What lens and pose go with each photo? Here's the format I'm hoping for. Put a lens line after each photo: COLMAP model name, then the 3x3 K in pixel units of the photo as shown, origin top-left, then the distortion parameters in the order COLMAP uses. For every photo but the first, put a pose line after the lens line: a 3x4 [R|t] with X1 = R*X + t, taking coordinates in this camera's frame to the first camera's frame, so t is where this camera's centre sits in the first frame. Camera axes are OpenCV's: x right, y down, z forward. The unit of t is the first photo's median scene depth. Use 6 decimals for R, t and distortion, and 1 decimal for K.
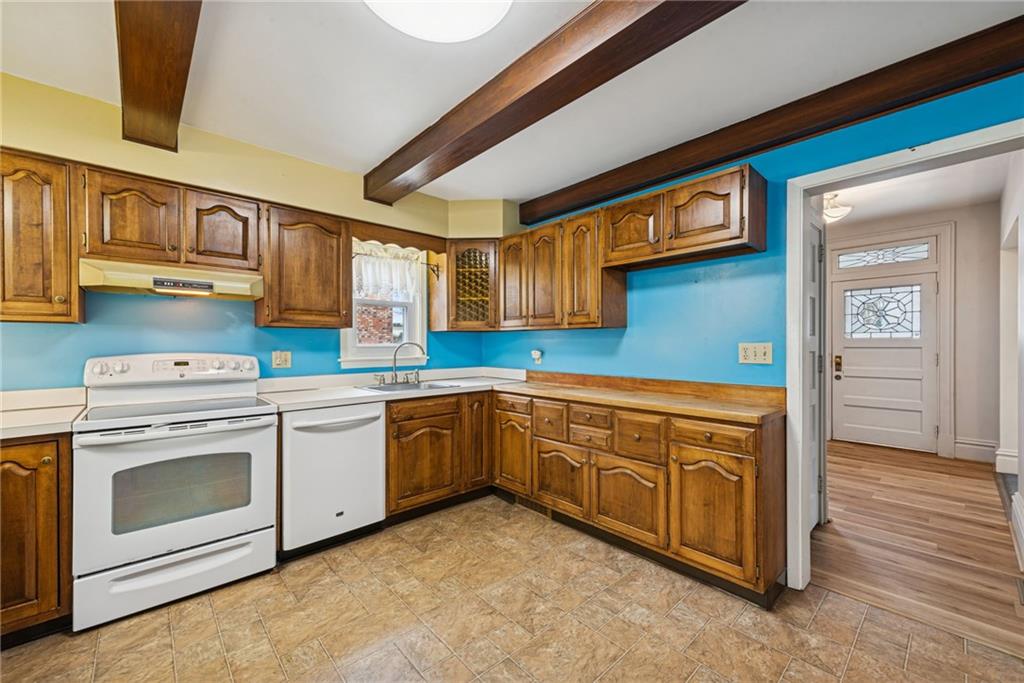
lens RADIAL K [[399.6, 0, 511.9], [0, 399.6, 345.7], [0, 0, 1]] dist [0.003496, -0.000180]
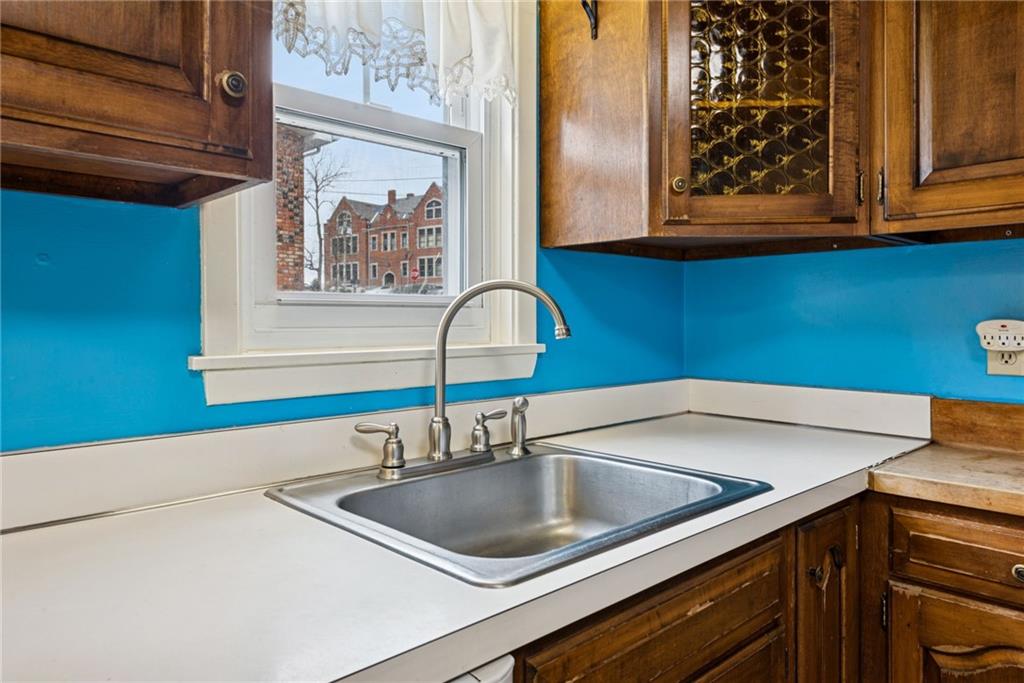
lens RADIAL K [[679.3, 0, 502.2], [0, 679.3, 333.2], [0, 0, 1]] dist [0.009830, 0.001483]
pose [[0.999898, 0.003834, 0.013758, -0.328340], [-0.004083, 0.999827, 0.018136, 0.017418], [-0.013686, -0.018190, 0.999741, 0.761959]]
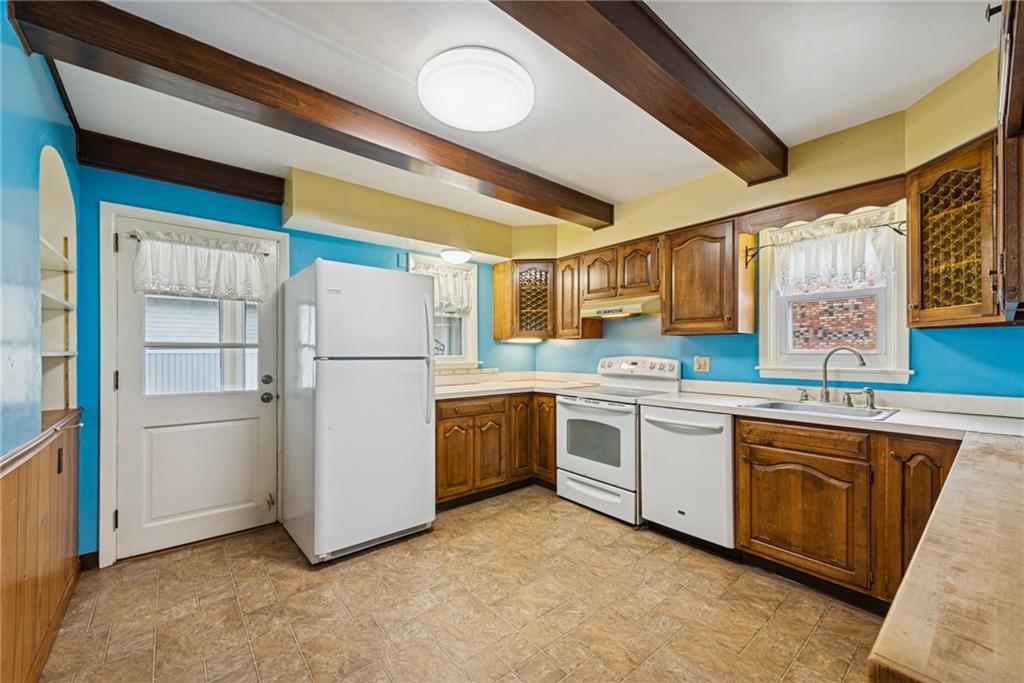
lens RADIAL K [[399.6, 0, 503.2], [0, 399.6, 350.0], [0, 0, 1]] dist [0.003496, -0.000180]
pose [[-0.054729, -0.003404, -0.998495, 0.599157], [-0.007019, 0.999971, -0.003024, 0.003156], [0.998477, 0.006842, -0.054751, 0.554210]]
